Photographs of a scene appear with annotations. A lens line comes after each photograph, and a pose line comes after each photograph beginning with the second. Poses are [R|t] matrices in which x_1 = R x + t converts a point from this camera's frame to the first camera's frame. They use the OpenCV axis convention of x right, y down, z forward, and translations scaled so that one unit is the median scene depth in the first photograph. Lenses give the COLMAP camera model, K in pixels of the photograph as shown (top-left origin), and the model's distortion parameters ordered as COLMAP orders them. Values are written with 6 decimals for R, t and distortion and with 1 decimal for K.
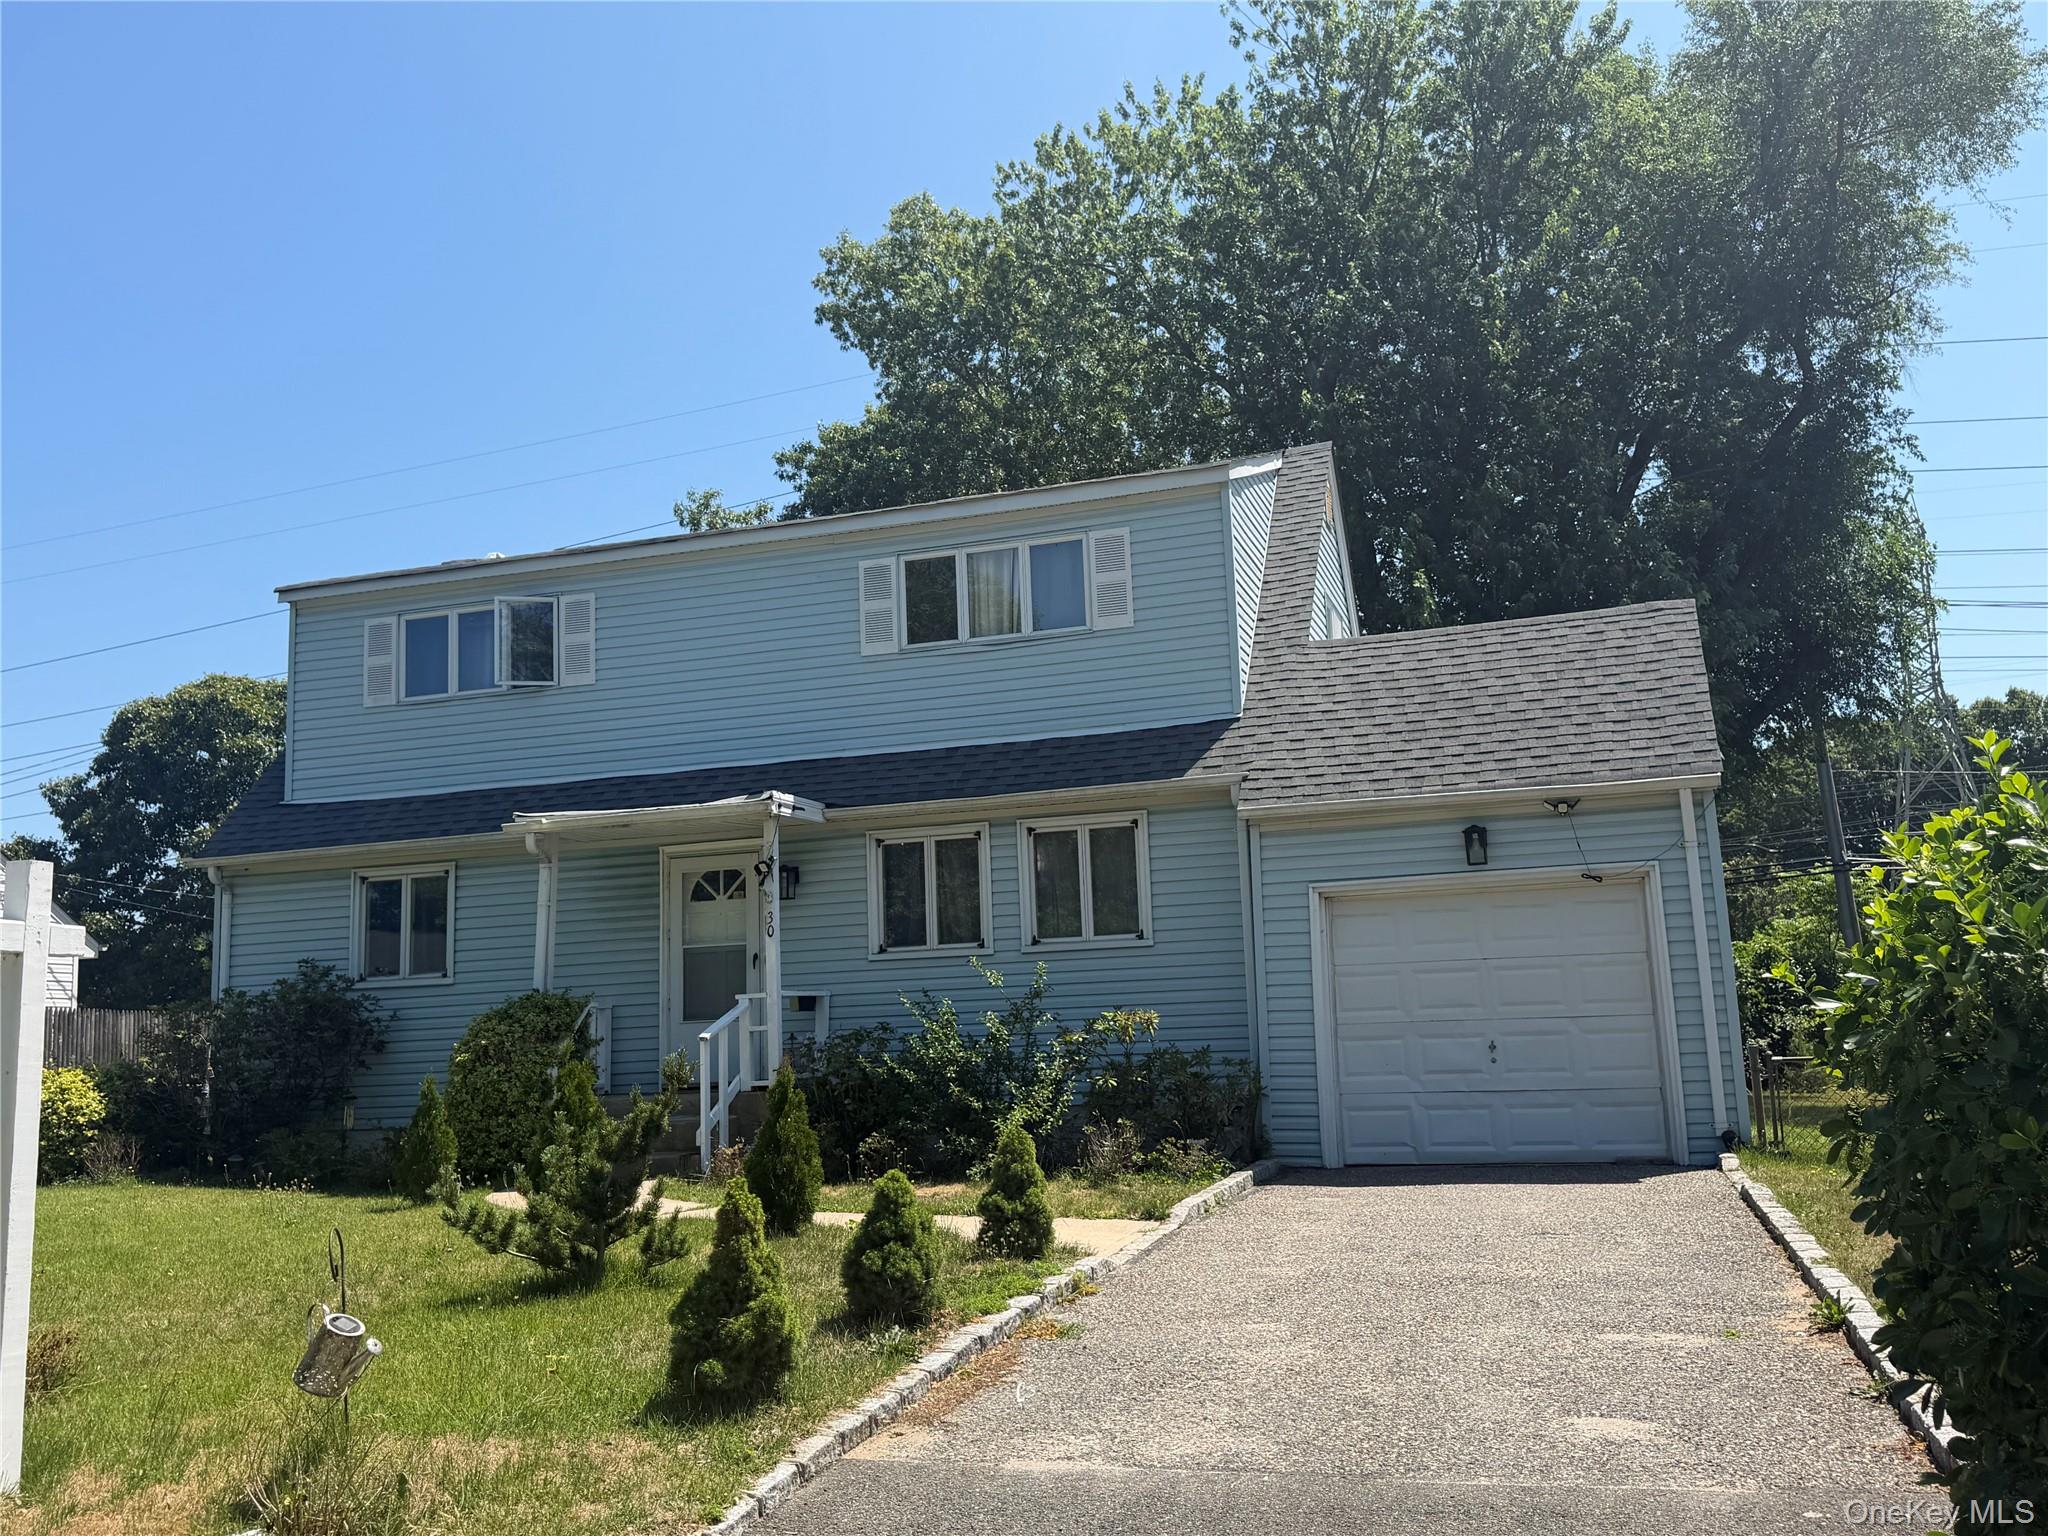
lens RADIAL K [[1767.3, 0, 1014.4], [0, 1767.3, 776.0], [0, 0, 1]] dist [0.165553, -0.344164]
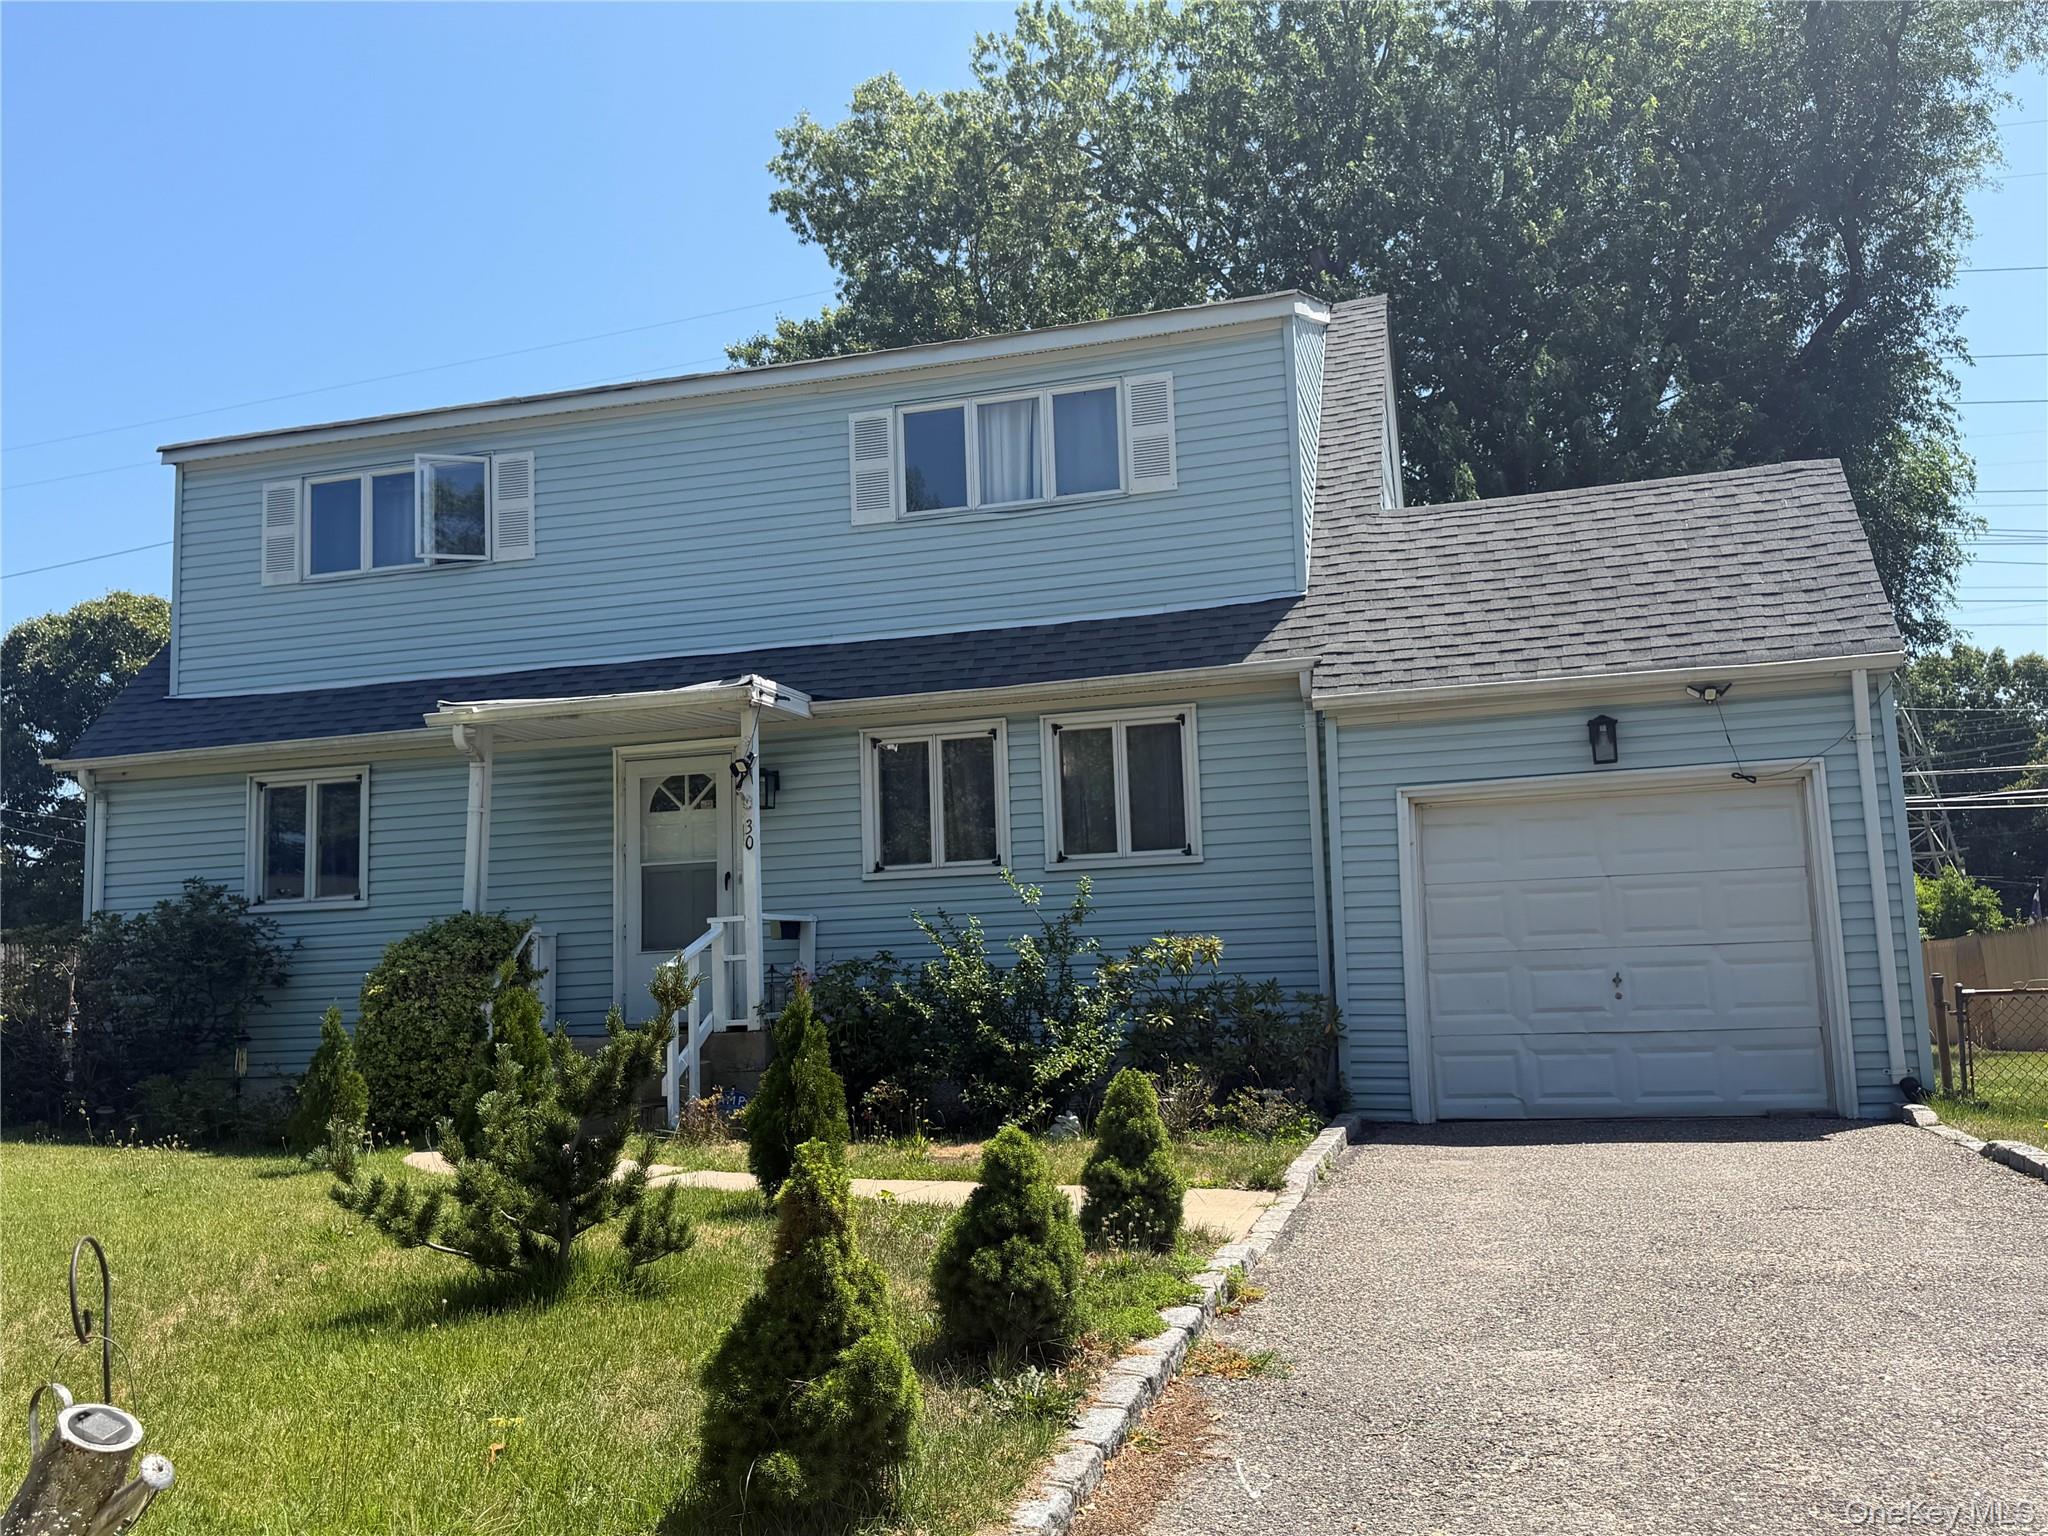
lens RADIAL K [[1767.3, 0, 1014.4], [0, 1767.3, 776.0], [0, 0, 1]] dist [0.165553, -0.344164]
pose [[0.999306, 0.006975, 0.036599, -0.043095], [-0.007879, 0.999666, 0.024597, 0.034234], [-0.036415, -0.024869, 0.999027, 0.157830]]
